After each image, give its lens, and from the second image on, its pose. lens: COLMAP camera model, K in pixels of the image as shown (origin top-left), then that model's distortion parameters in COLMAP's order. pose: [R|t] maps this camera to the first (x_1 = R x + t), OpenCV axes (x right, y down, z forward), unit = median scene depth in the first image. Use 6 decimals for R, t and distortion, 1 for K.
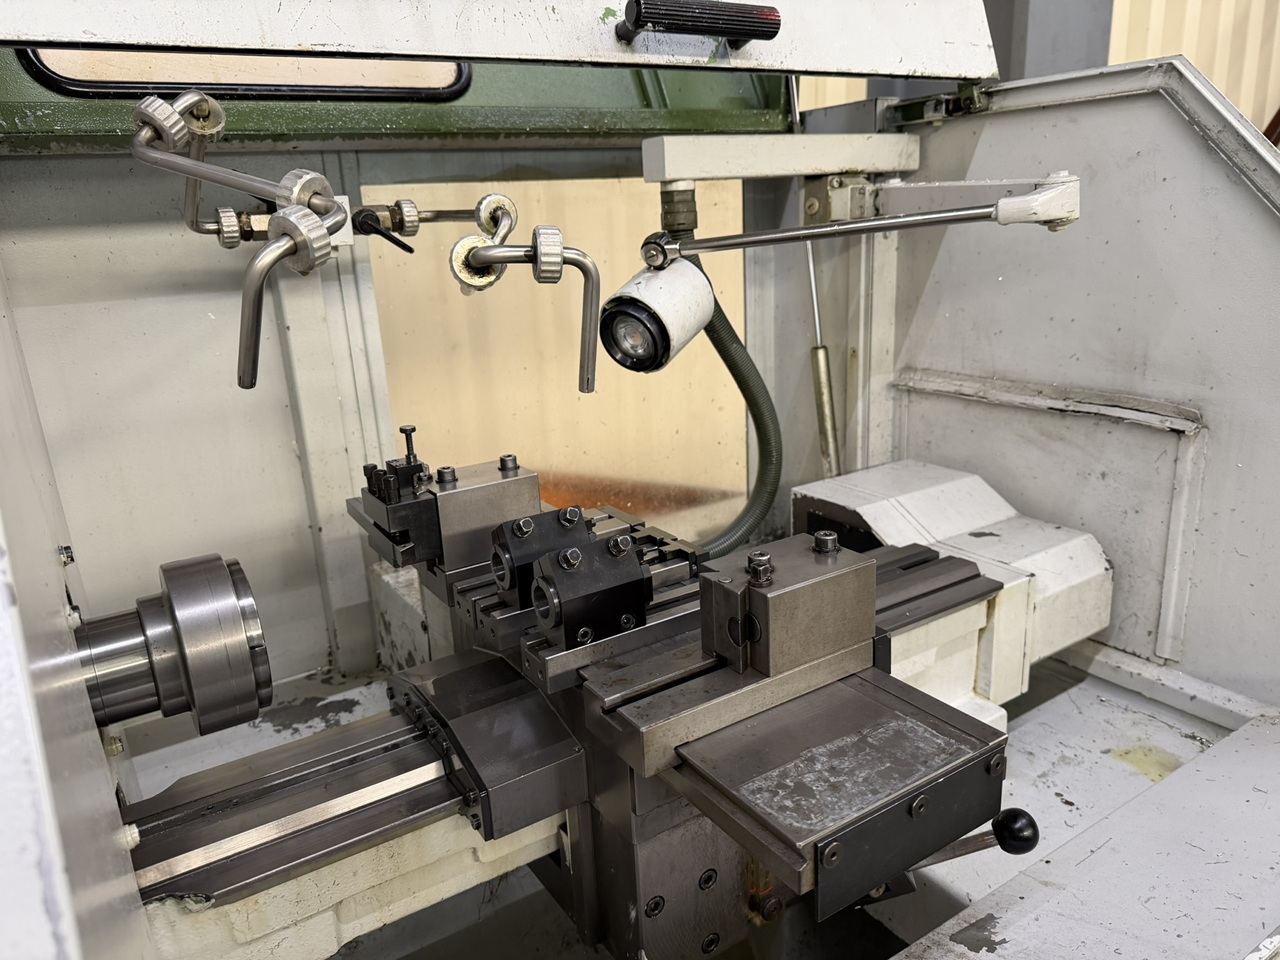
lens RADIAL K [[903.0, 0, 608.3], [0, 903.0, 487.4], [0, 0, 1]] dist [0.005695, -0.047576]
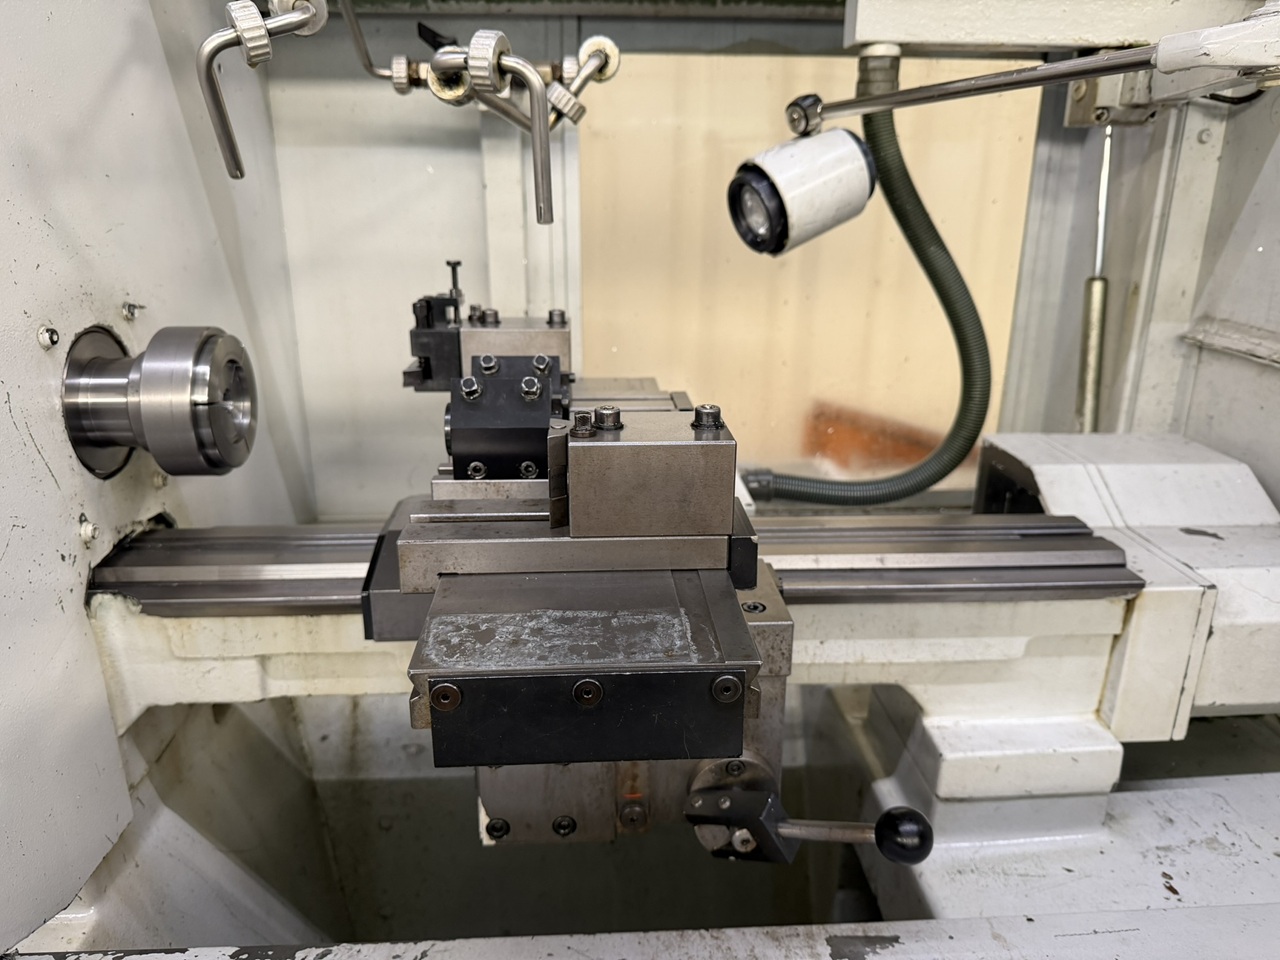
lens RADIAL K [[903.0, 0, 608.3], [0, 903.0, 487.4], [0, 0, 1]] dist [0.005695, -0.047576]
pose [[0.869751, 0.215997, -0.443710, 0.300576], [-0.190085, 0.976381, 0.102699, 0.031329], [0.455413, -0.004980, 0.890266, 0.106610]]
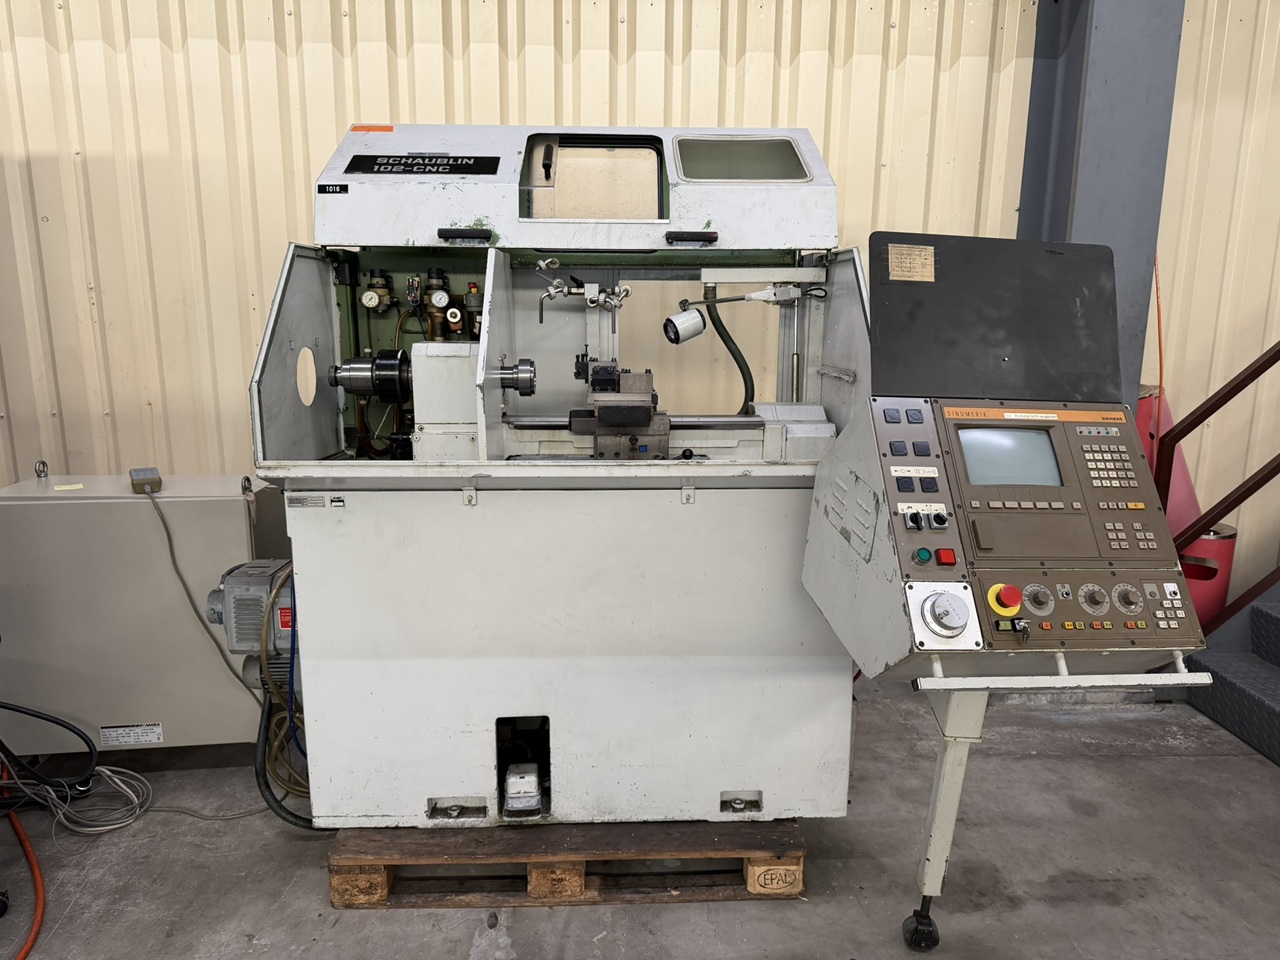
lens RADIAL K [[903.0, 0, 608.3], [0, 903.0, 487.4], [0, 0, 1]] dist [0.005695, -0.047576]
pose [[0.860655, 0.160607, -0.483195, 1.213430], [-0.195366, 0.980482, -0.022084, 0.398143], [0.470217, 0.113407, 0.875234, -1.502203]]
